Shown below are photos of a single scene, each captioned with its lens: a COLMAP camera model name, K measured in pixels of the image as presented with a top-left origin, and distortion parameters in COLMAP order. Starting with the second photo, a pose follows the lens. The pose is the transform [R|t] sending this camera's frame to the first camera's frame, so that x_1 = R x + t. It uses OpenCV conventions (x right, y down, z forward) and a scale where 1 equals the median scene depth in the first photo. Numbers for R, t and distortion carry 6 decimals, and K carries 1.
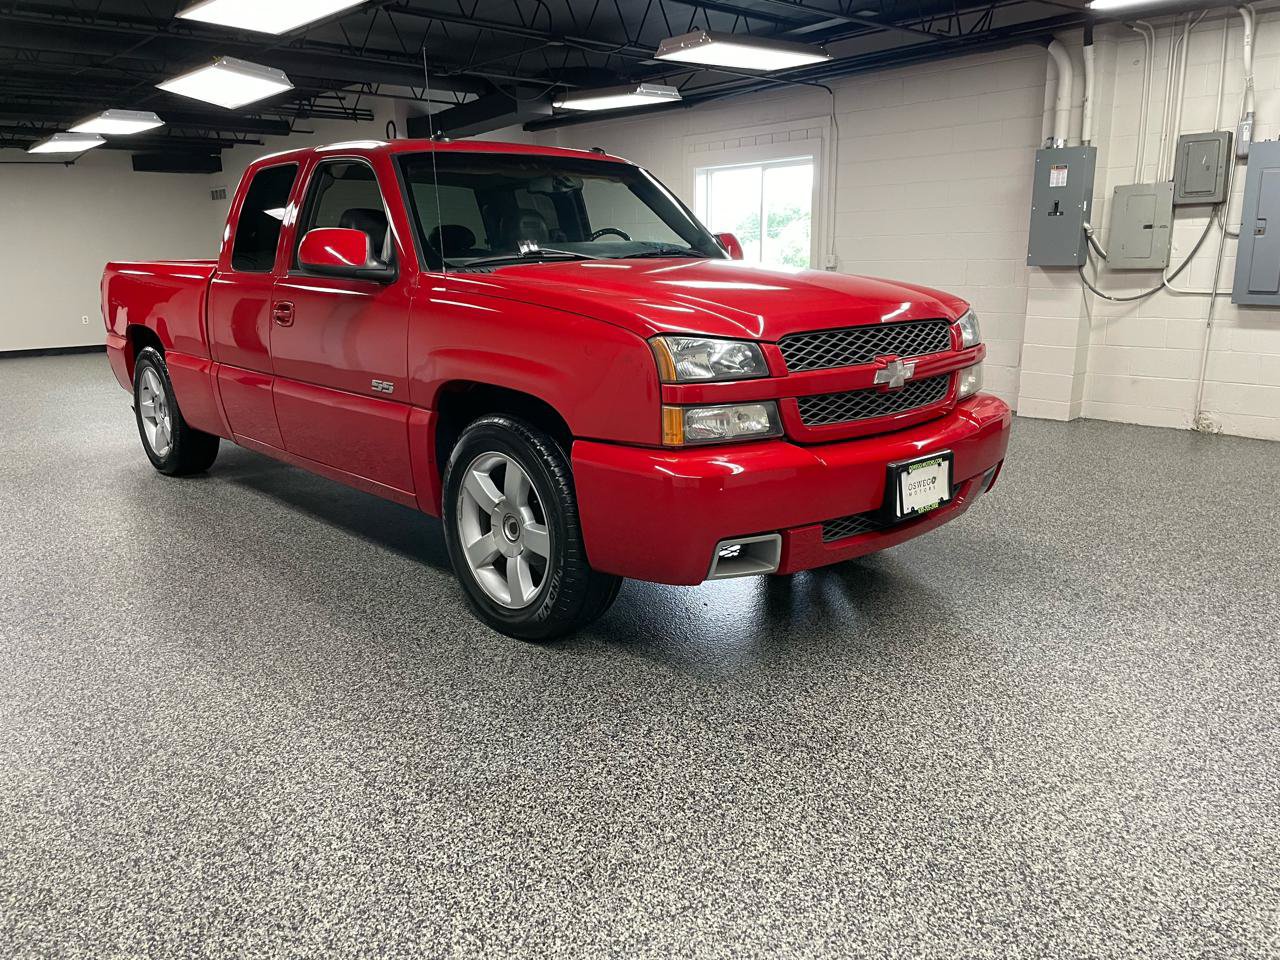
lens RADIAL K [[978.4, 0, 638.8], [0, 978.4, 472.6], [0, 0, 1]] dist [0.089267, -0.122045]
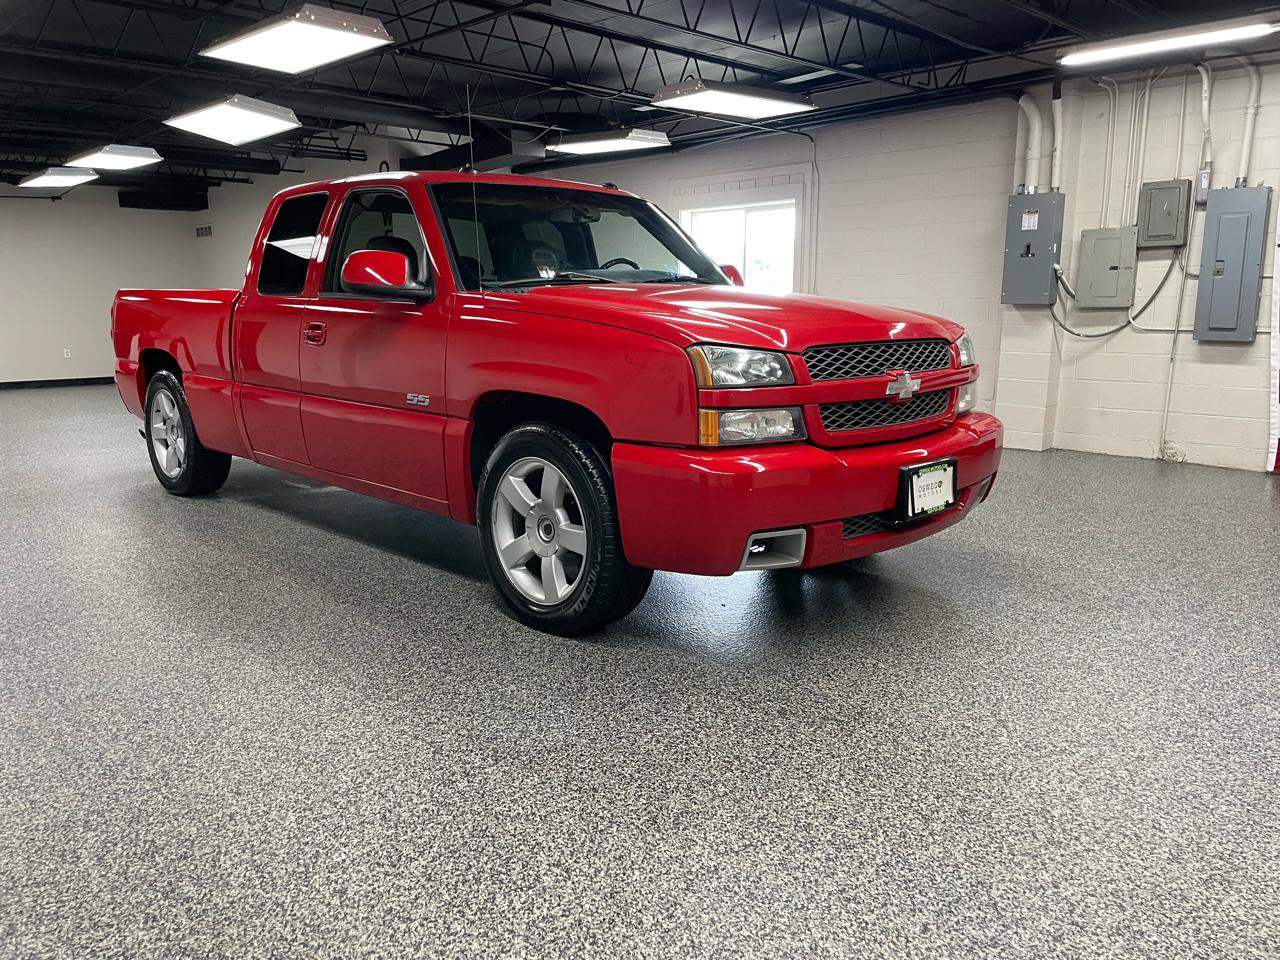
lens RADIAL K [[978.4, 0, 639.1], [0, 978.4, 478.1], [0, 0, 1]] dist [0.089267, -0.122045]
pose [[0.999301, 0.004450, 0.037129, -0.070353], [-0.002945, 0.999175, -0.040501, 0.044957], [-0.037278, 0.040364, 0.998489, -0.069985]]
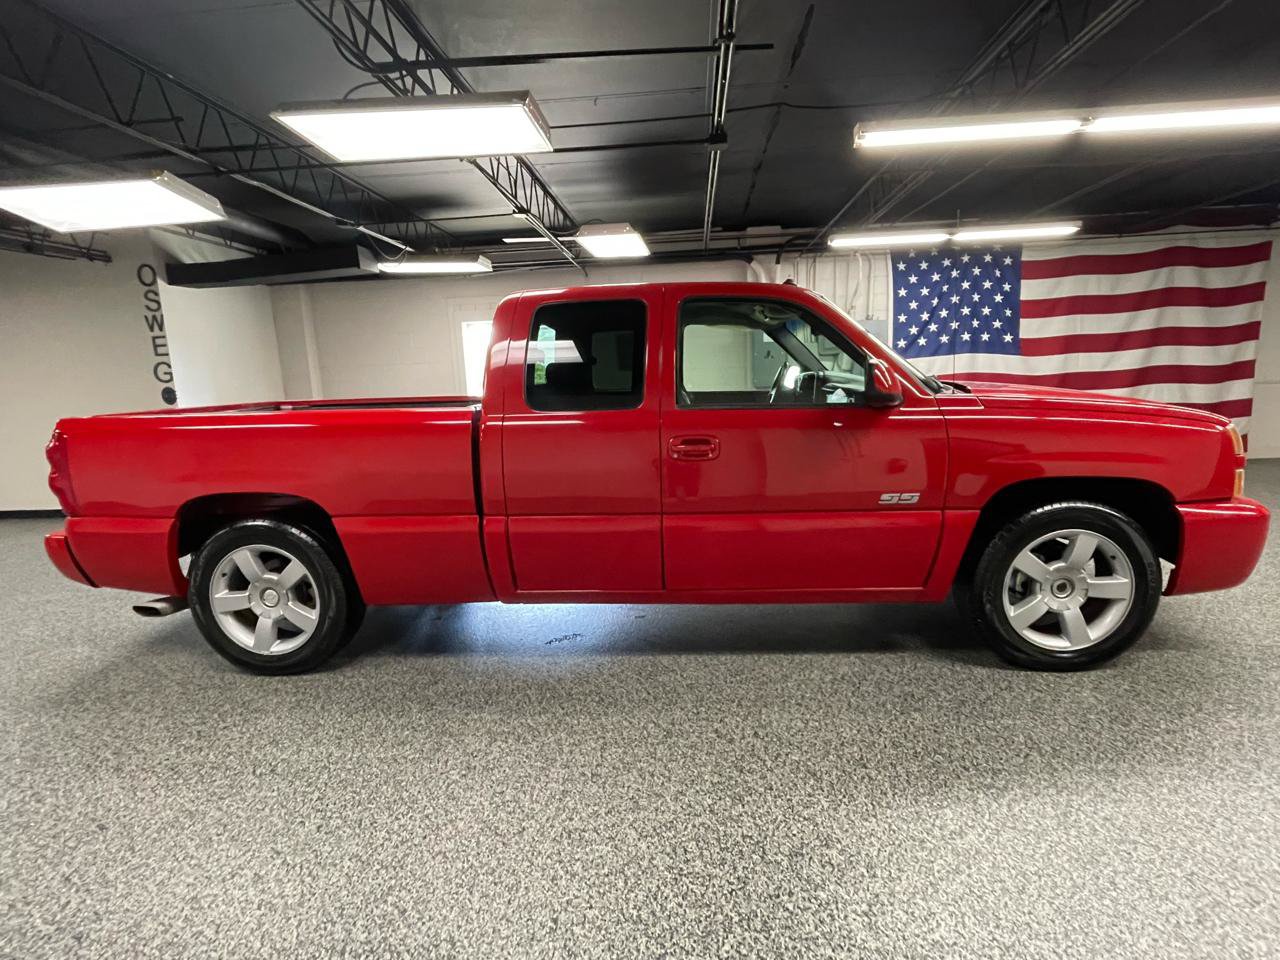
lens RADIAL K [[631.6, 0, 645.6], [0, 631.6, 478.2], [0, 0, 1]] dist [-0.000971, -0.000920]
pose [[0.719941, -0.128167, 0.682098, -1.088459], [0.179285, 0.983787, -0.004377, -0.181223], [-0.670479, 0.125441, 0.731248, 0.764818]]
